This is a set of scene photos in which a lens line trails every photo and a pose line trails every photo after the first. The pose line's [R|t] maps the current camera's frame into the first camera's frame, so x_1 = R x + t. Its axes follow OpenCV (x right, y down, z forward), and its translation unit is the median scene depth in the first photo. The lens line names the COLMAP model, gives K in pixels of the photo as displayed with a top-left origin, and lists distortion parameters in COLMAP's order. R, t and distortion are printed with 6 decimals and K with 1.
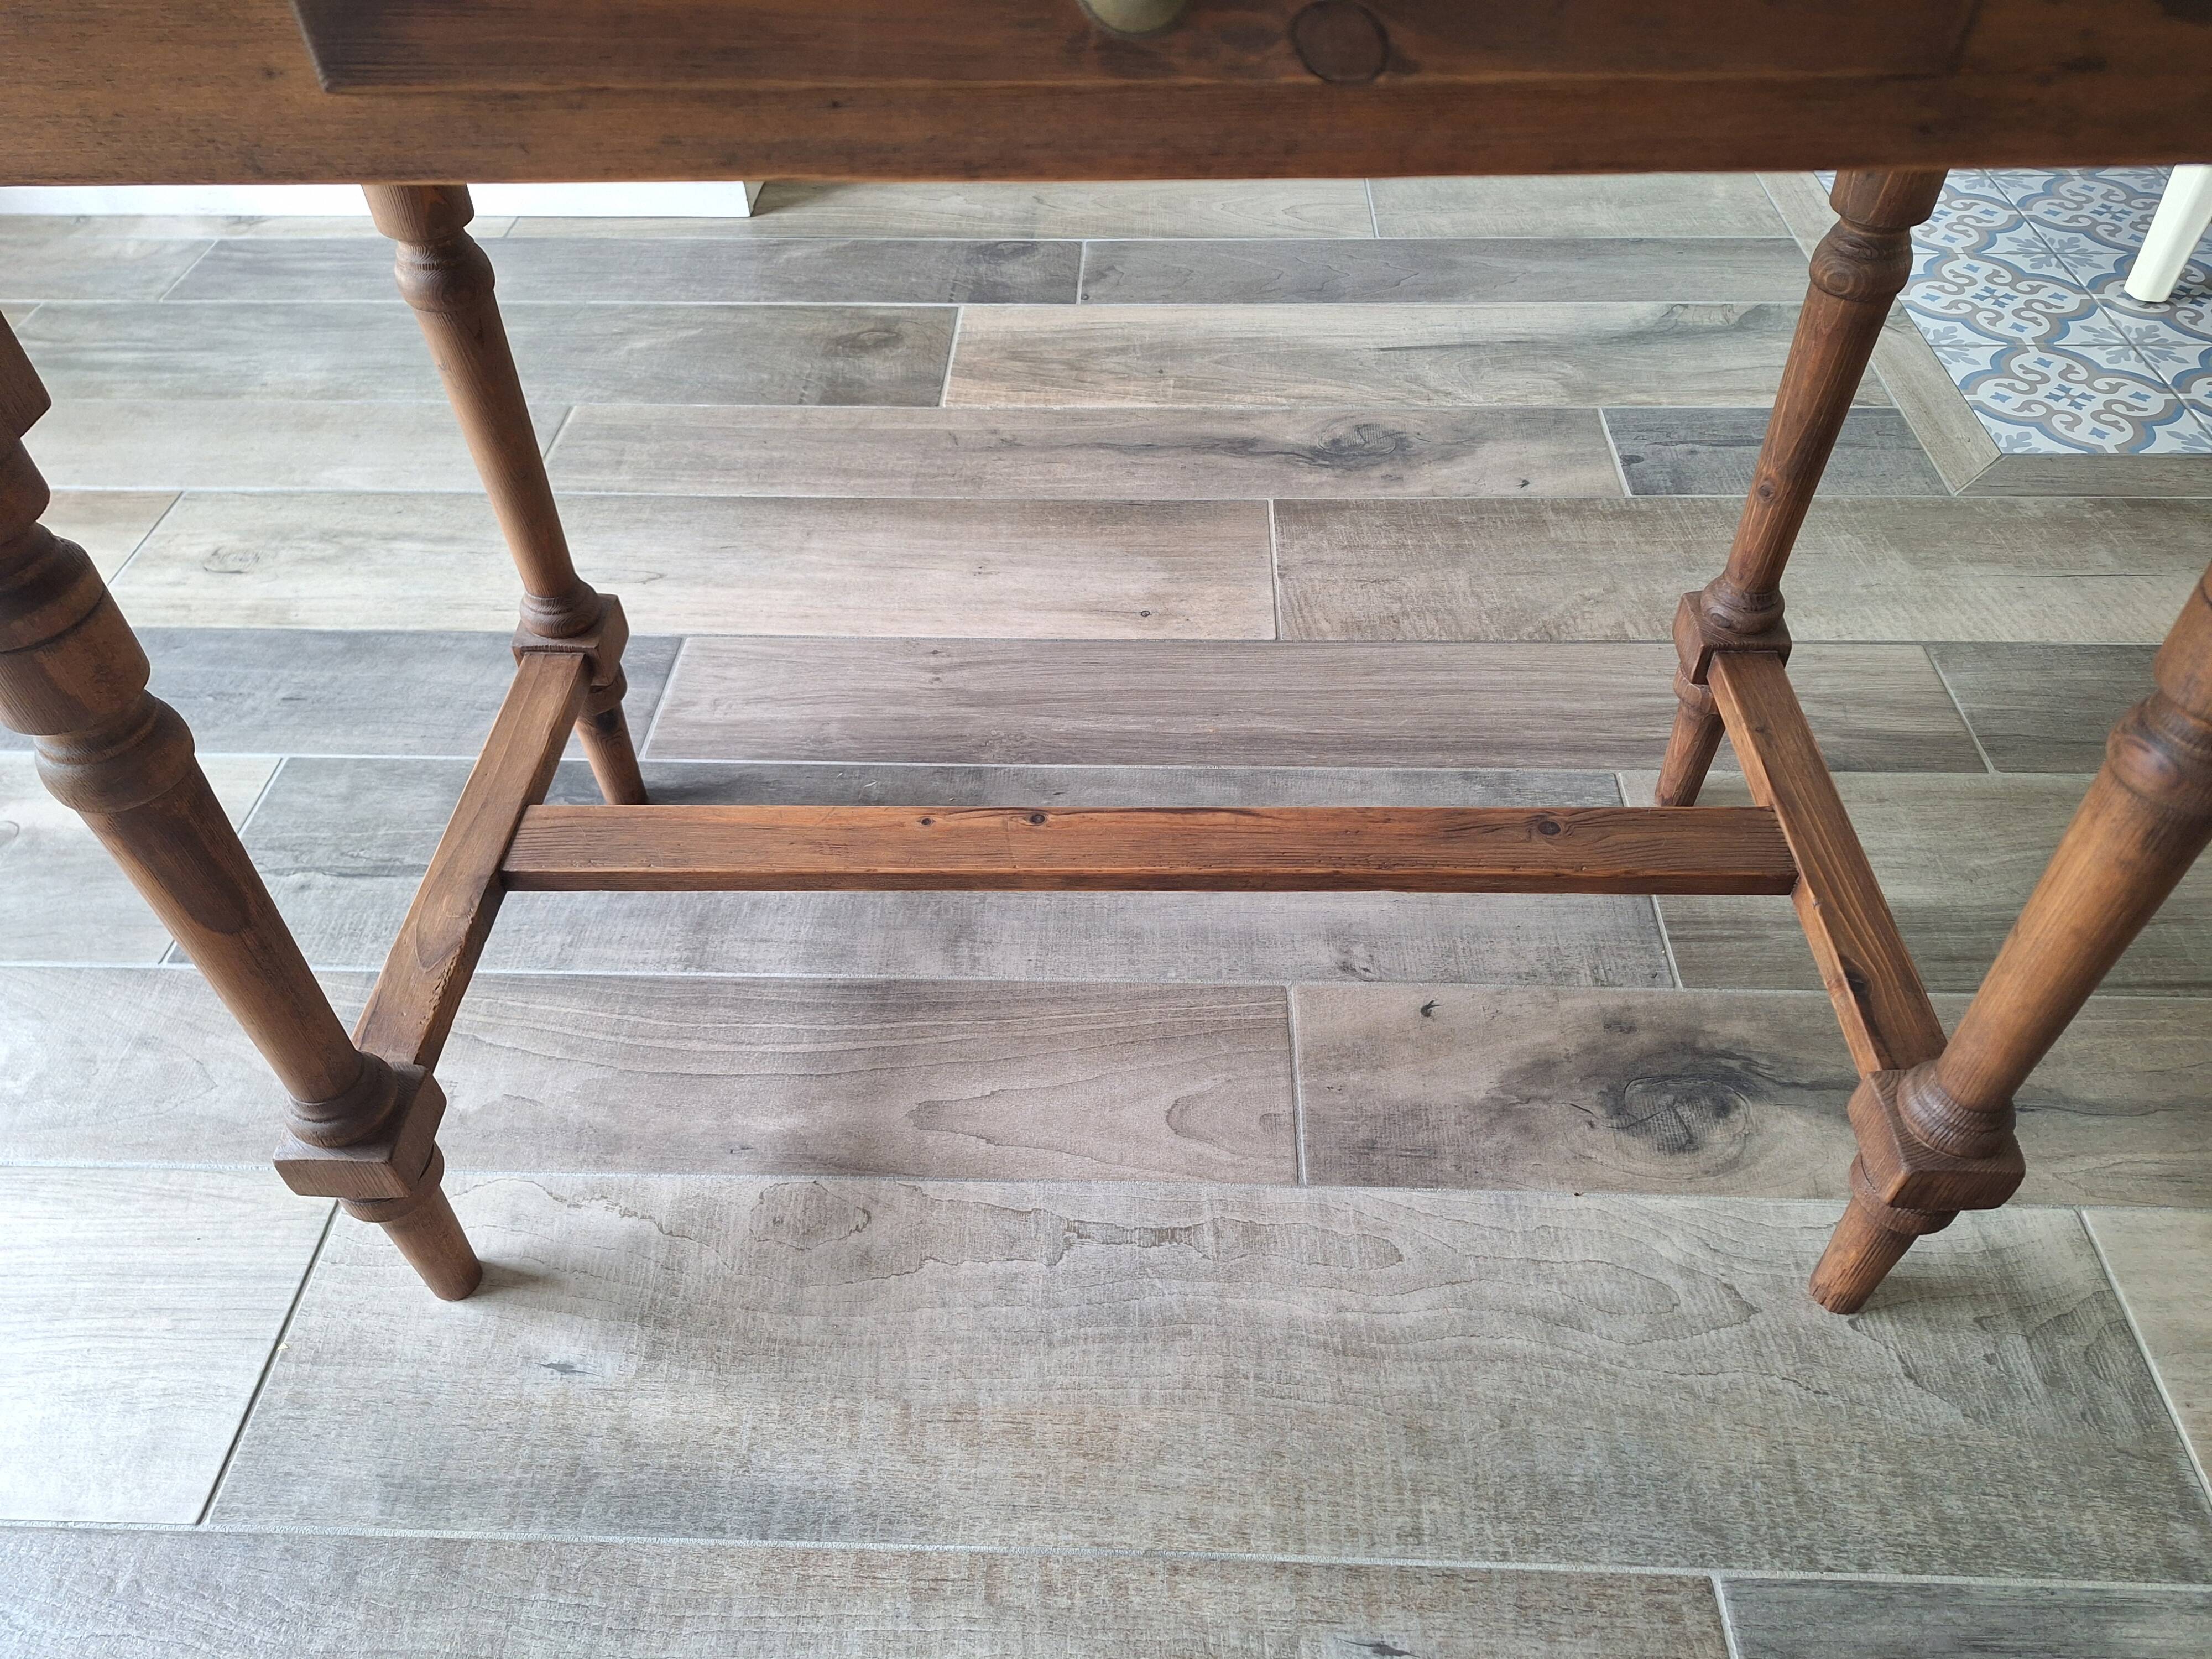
lens RADIAL K [[1547.1, 0, 1087.4], [0, 1547.1, 812.7], [0, 0, 1]] dist [0.071480, -0.072832]
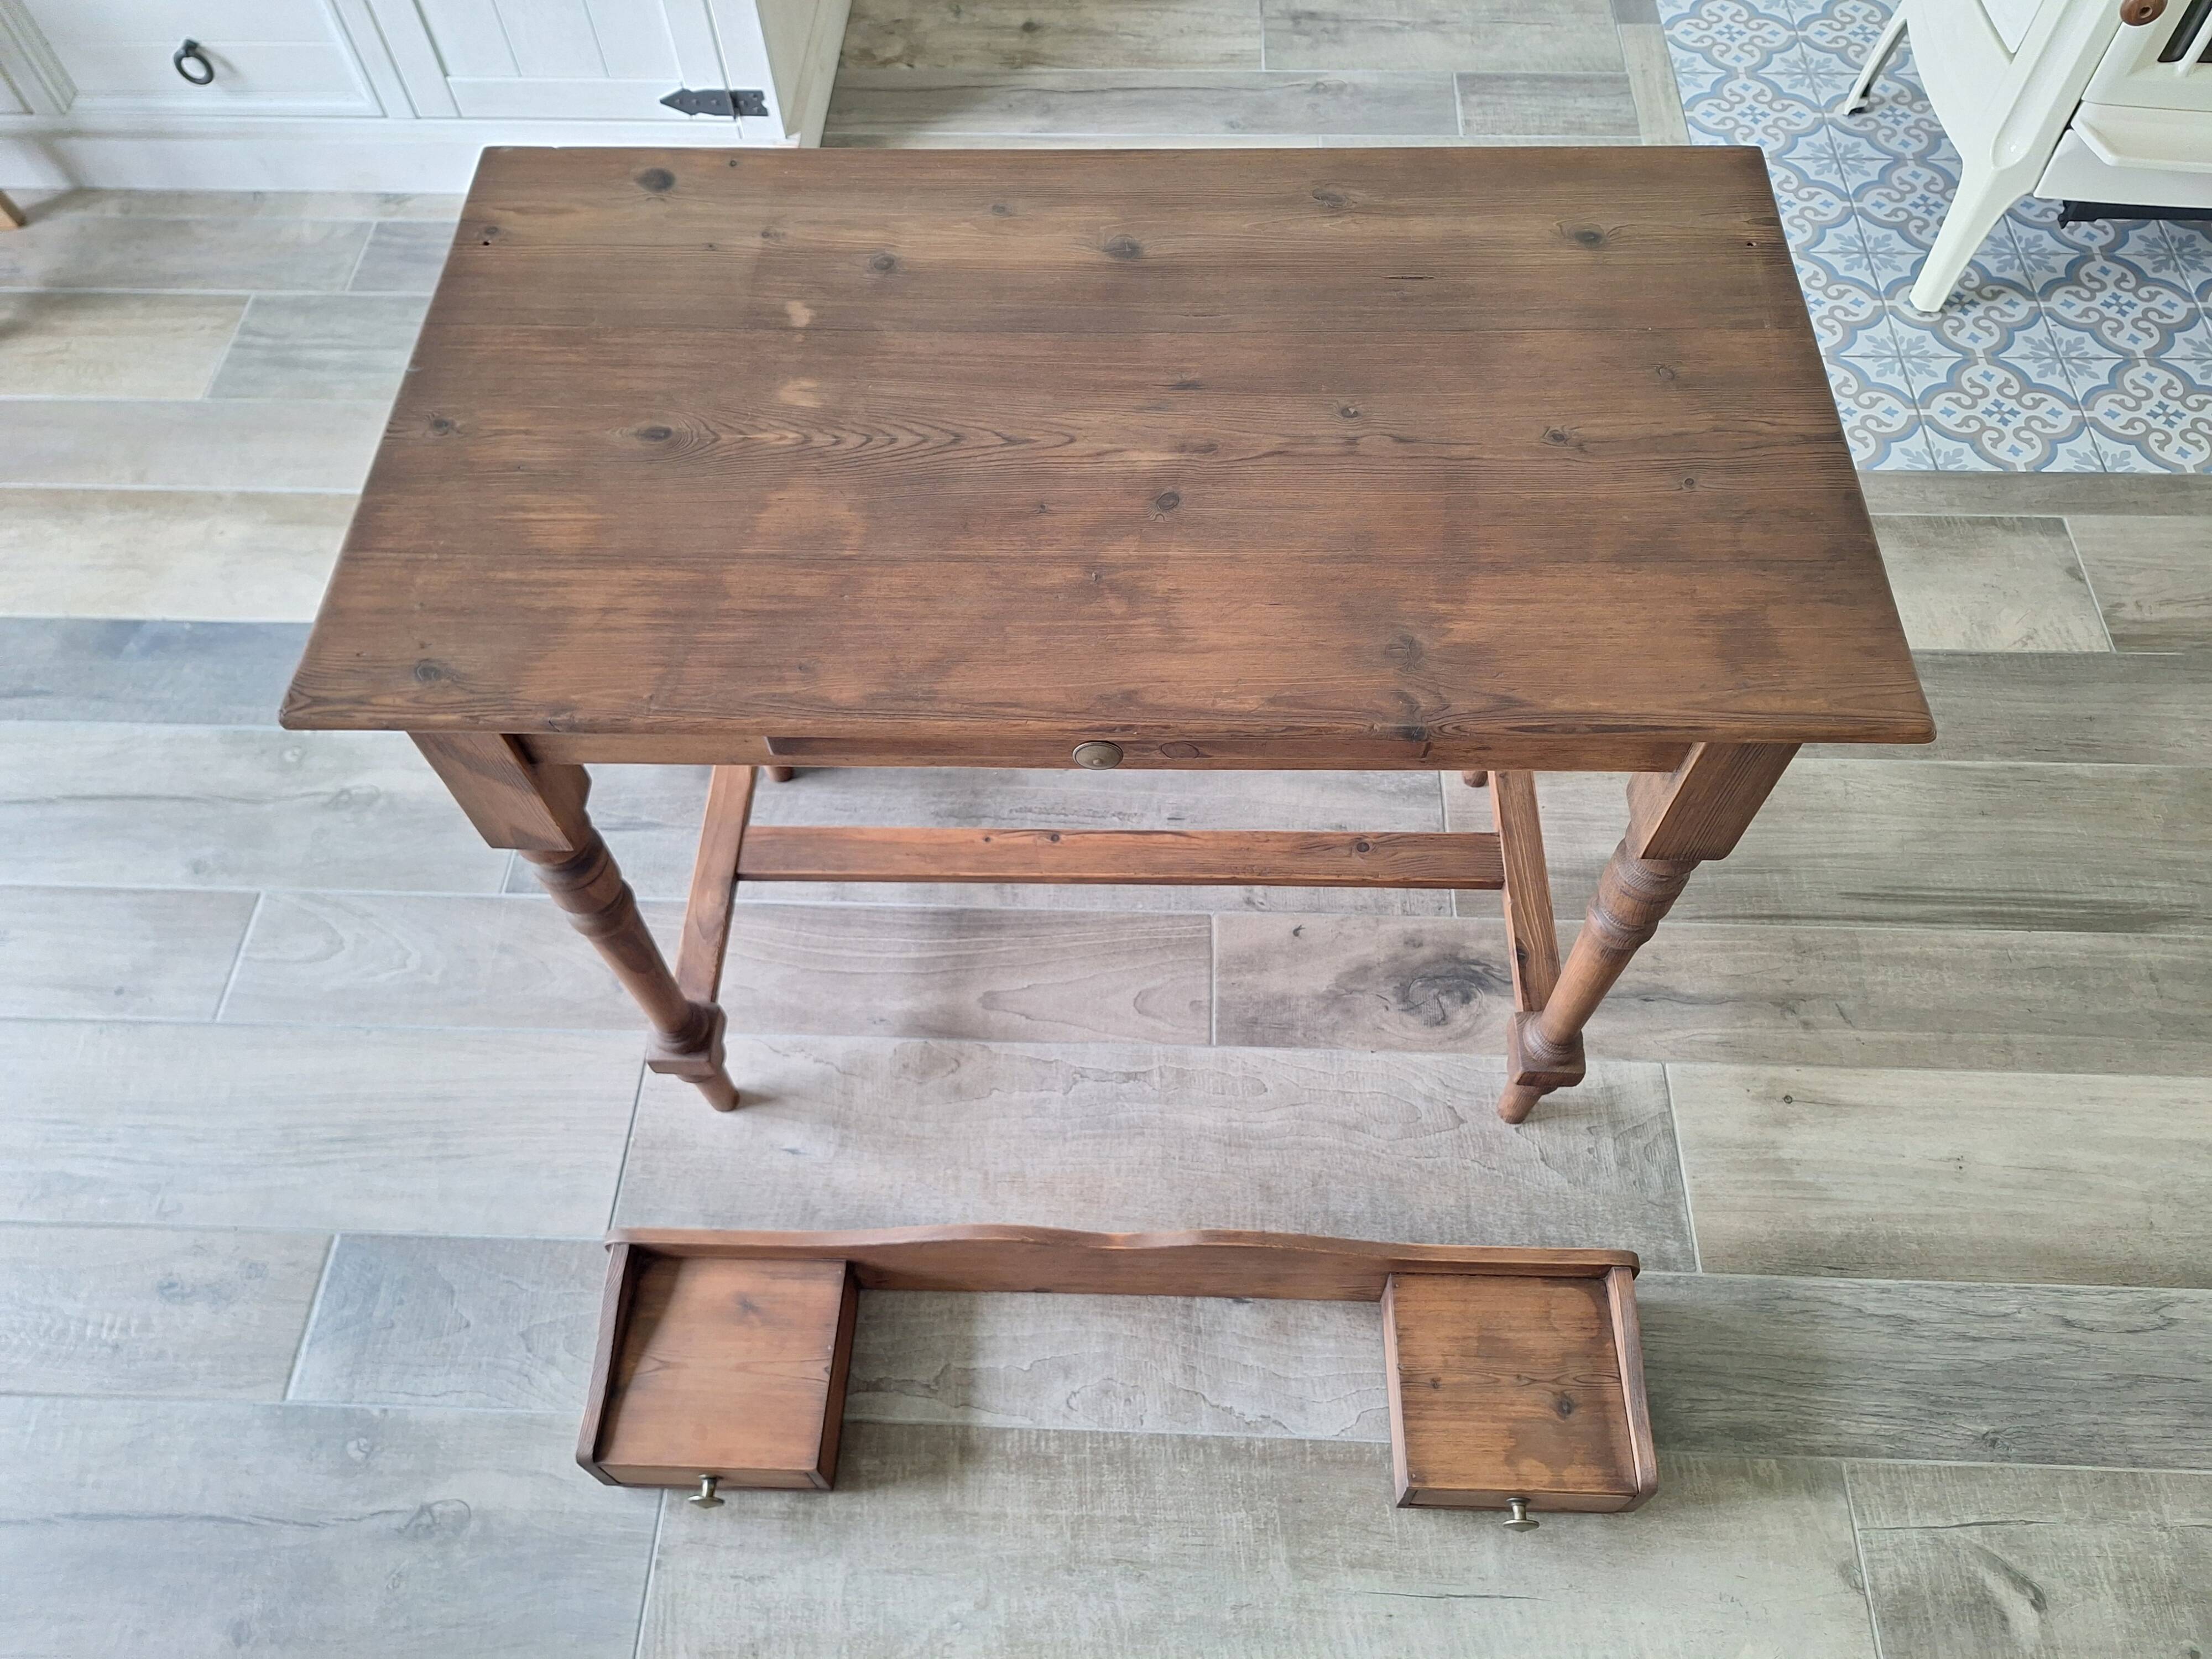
lens RADIAL K [[1547.1, 0, 1069.5], [0, 1547.1, 833.8], [0, 0, 1]] dist [0.071480, -0.072832]
pose [[0.999929, -0.000099, -0.011943, 0.002042], [0.003134, 0.967101, 0.254373, -0.376273], [0.011525, -0.254392, 0.967033, -0.524133]]
